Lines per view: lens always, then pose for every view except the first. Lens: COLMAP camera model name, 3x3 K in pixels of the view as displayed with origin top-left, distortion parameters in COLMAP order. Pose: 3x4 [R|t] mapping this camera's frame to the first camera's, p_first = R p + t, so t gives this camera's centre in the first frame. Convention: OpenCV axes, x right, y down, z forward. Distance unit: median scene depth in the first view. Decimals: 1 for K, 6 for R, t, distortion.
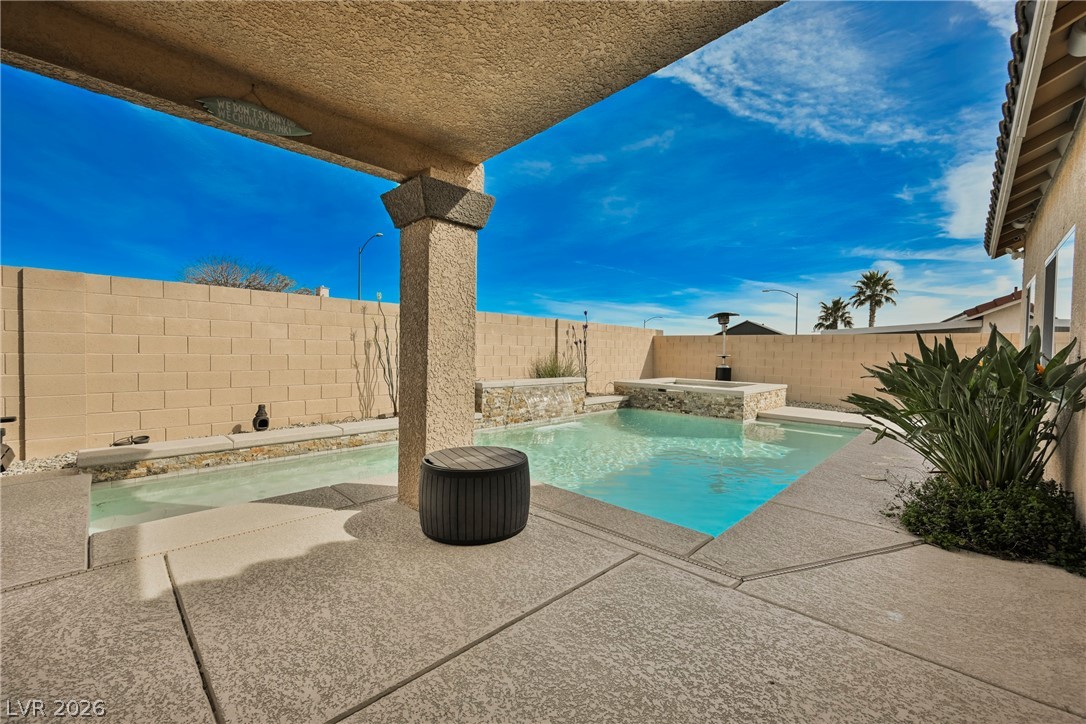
lens RADIAL K [[429.7, 0, 543.0], [0, 429.7, 362.0], [0, 0, 1]] dist [0.024557, 0.000095]
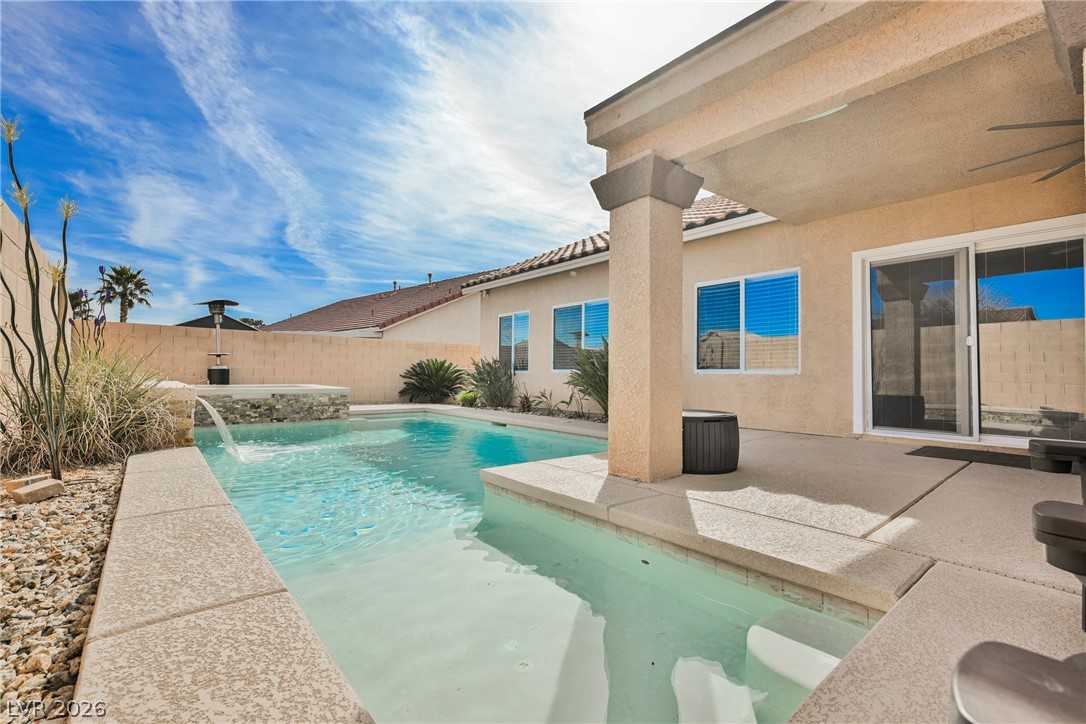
lens RADIAL K [[469.4, 0, 543.0], [0, 469.4, 362.0], [0, 0, 1]] dist [-0.027985, -0.000243]
pose [[0.090145, 0.008651, 0.995891, -0.485897], [0.010817, 0.999895, -0.009665, 0.019784], [-0.995870, 0.011644, 0.090042, 0.408692]]
